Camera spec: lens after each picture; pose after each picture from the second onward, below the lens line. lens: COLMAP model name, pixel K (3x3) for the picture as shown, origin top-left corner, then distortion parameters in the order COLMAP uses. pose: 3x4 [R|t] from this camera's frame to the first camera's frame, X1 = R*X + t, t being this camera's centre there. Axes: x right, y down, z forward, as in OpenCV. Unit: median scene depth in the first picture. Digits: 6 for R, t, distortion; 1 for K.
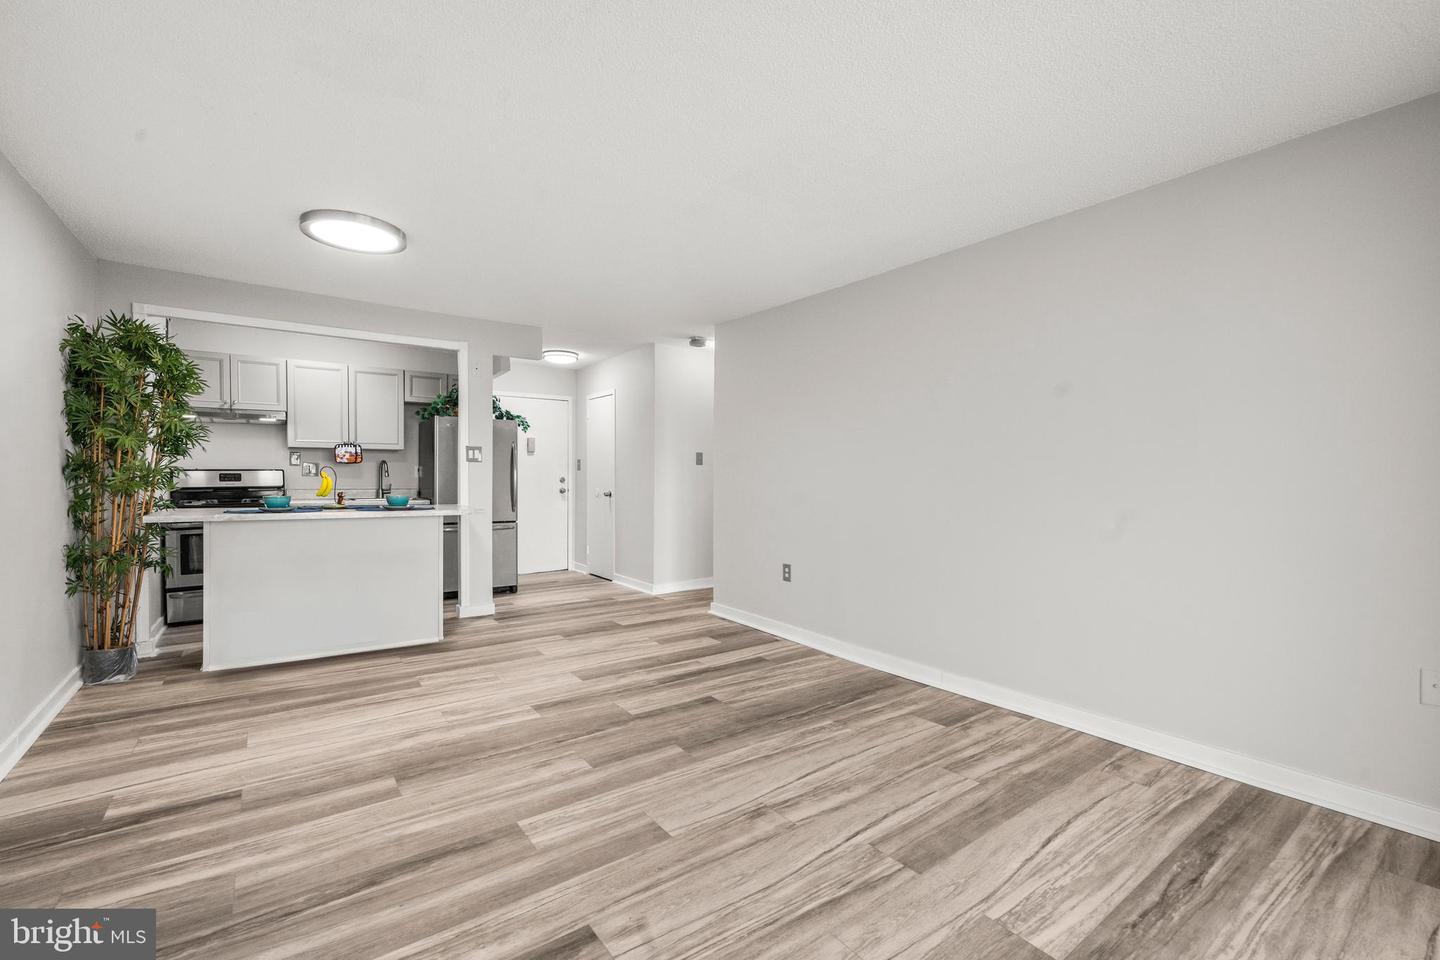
lens RADIAL K [[611.4, 0, 697.4], [0, 611.4, 478.9], [0, 0, 1]] dist [-0.008609, 0.002318]
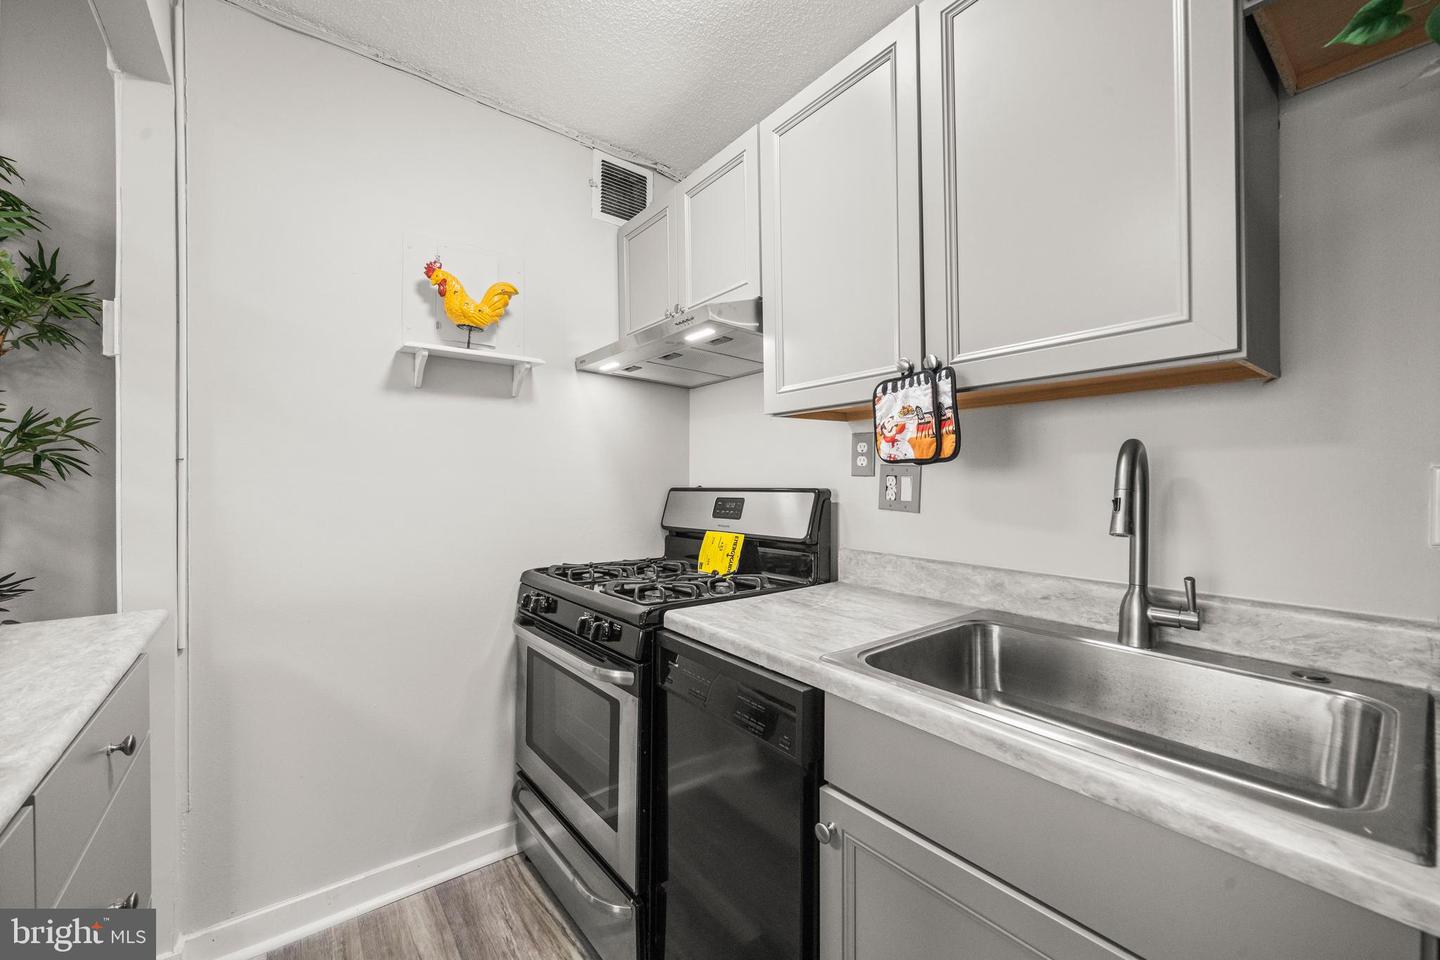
lens RADIAL K [[607.8, 0, 705.1], [0, 607.8, 480.1], [0, 0, 1]] dist [-0.006704, 0.000343]
pose [[0.035074, -0.005822, -0.999368, -0.677975], [-0.005369, 0.999968, -0.006014, -0.032979], [0.999370, 0.005576, 0.035041, 1.726267]]
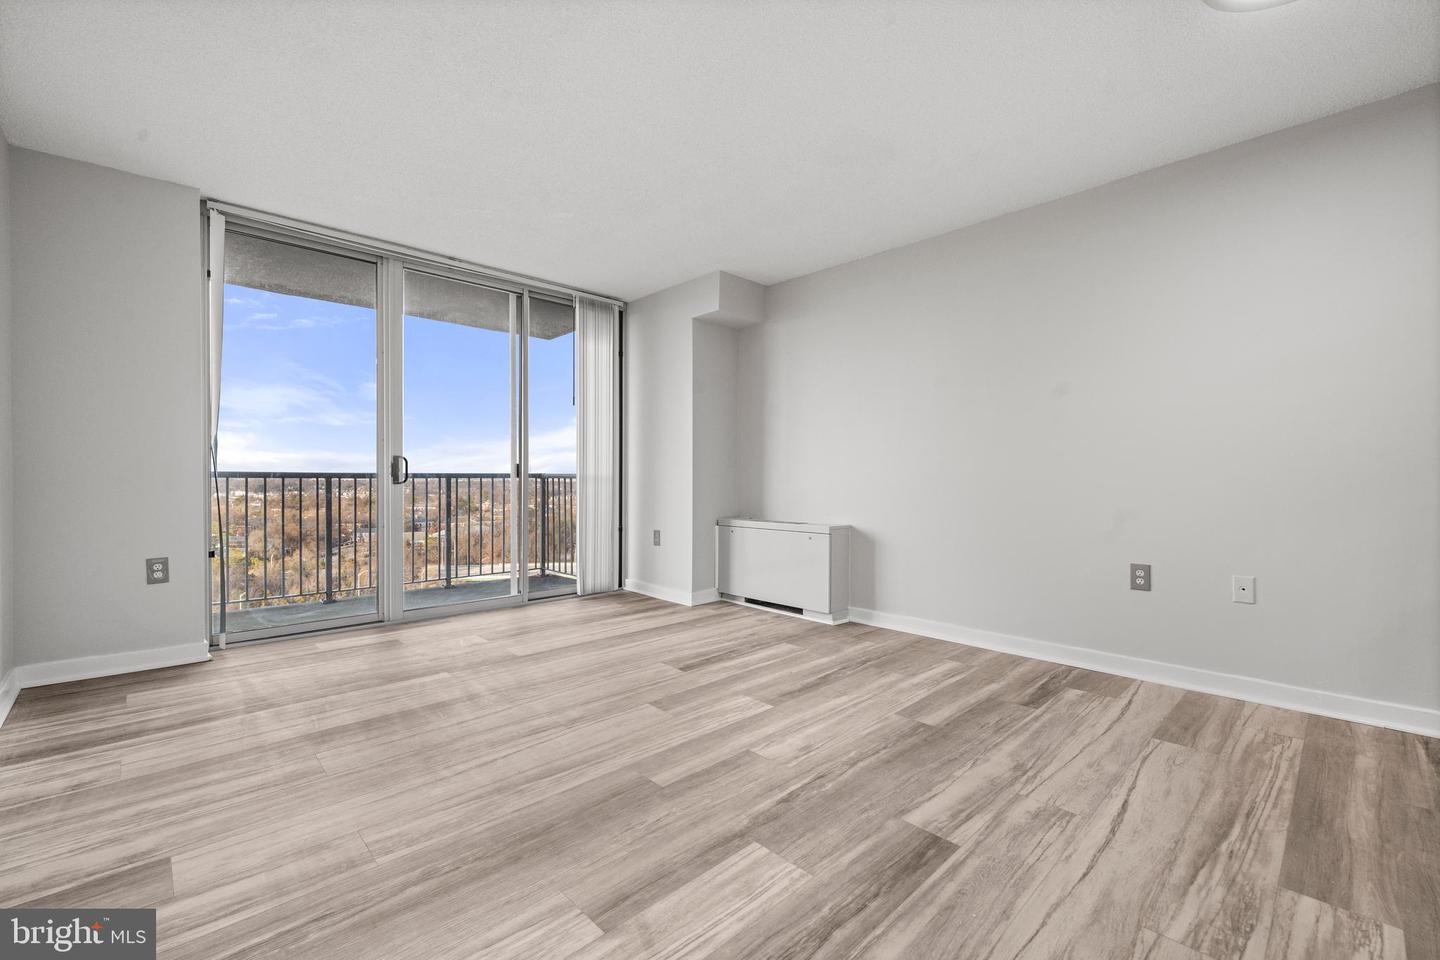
lens RADIAL K [[611.4, 0, 701.4], [0, 611.4, 480.1], [0, 0, 1]] dist [-0.008609, 0.002318]
pose [[-0.990932, -0.008178, -0.134117, 0.016279], [-0.010148, 0.999850, 0.014007, 0.058220], [0.133982, 0.015241, -0.990866, 1.547279]]
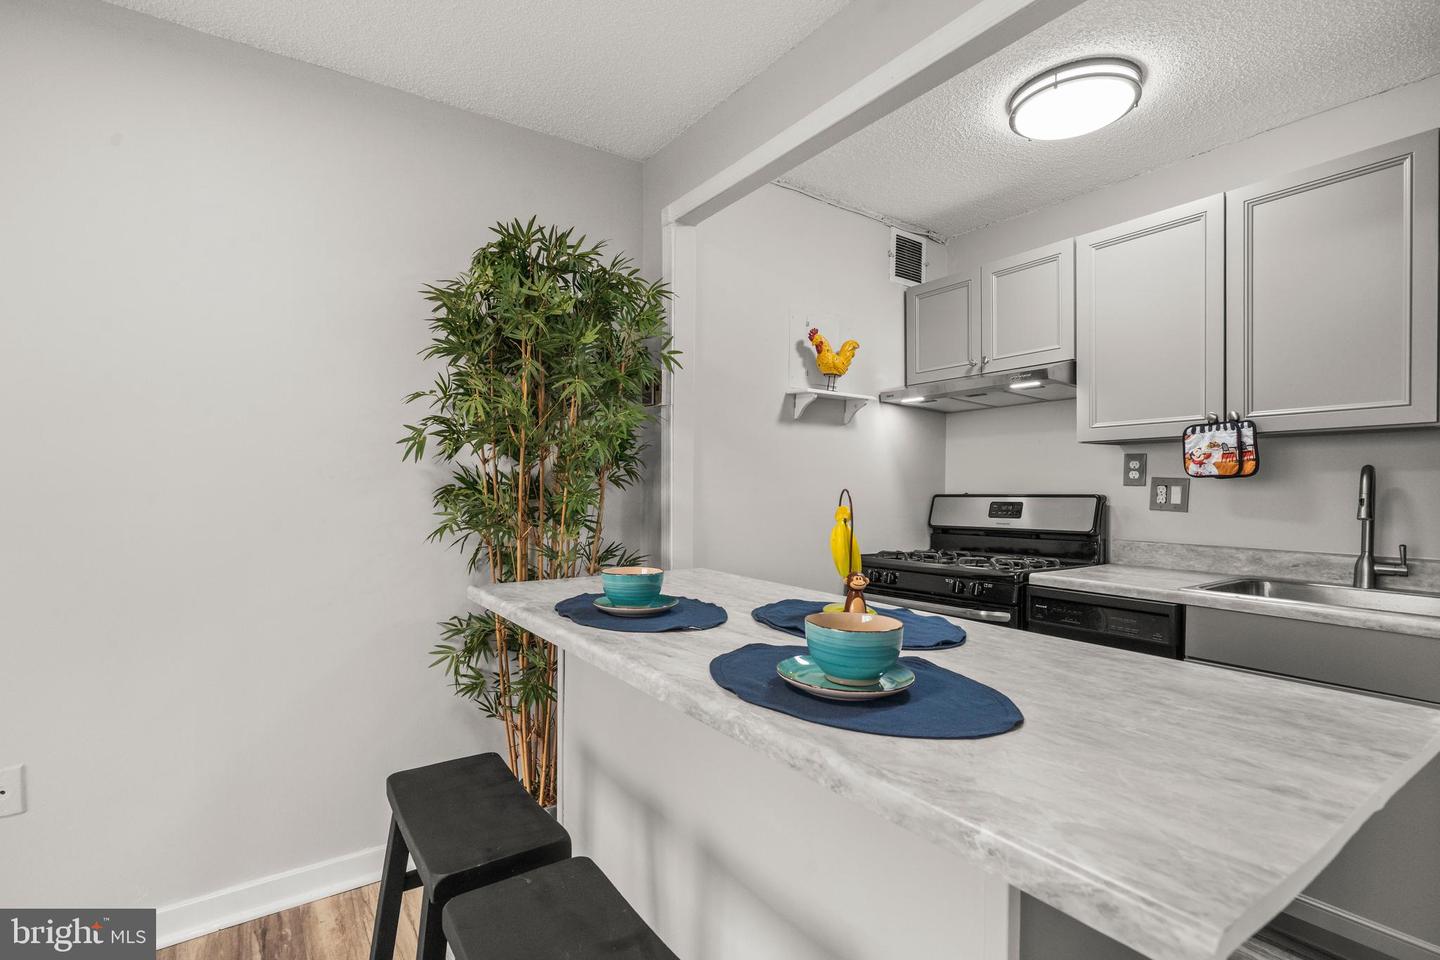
lens RADIAL K [[691.6, 0, 716.3], [0, 691.6, 503.8], [0, 0, 1]] dist [0.000532, -0.003140]
pose [[-0.006478, 0.015279, -0.999862, -0.338999], [-0.010891, 0.999823, 0.015349, -0.025622], [0.999920, 0.010989, -0.006311, 1.351413]]
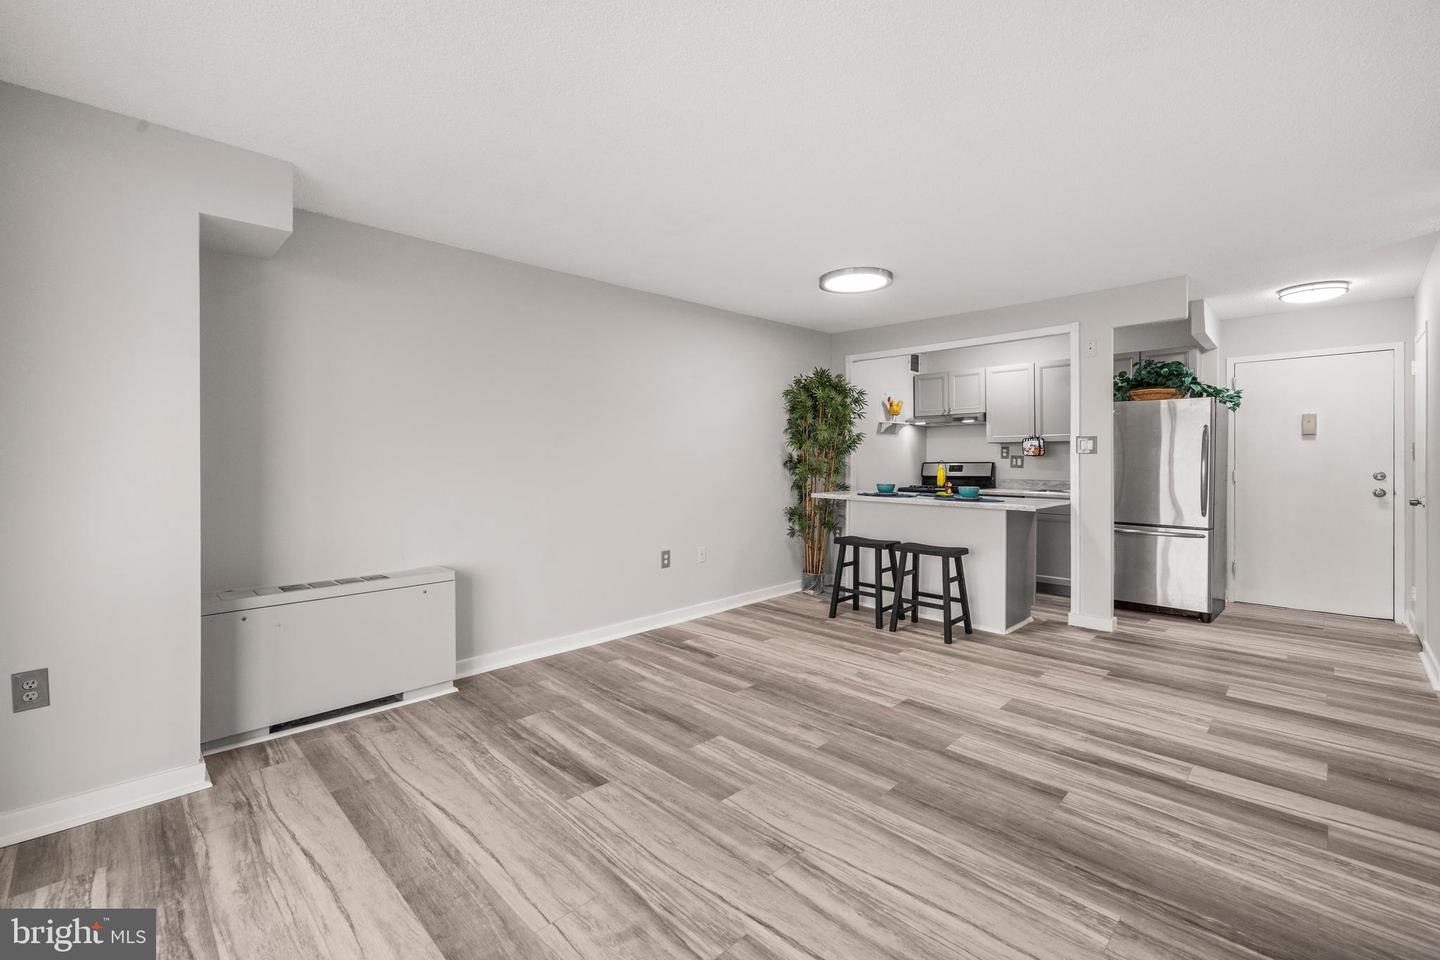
lens RADIAL K [[611.4, 0, 721.4], [0, 611.4, 469.0], [0, 0, 1]] dist [-0.008609, 0.002318]
pose [[0.171090, 0.010384, -0.985201, 0.701001], [-0.006196, 0.999936, 0.009463, -0.018943], [0.985236, 0.004485, 0.171143, 0.541783]]
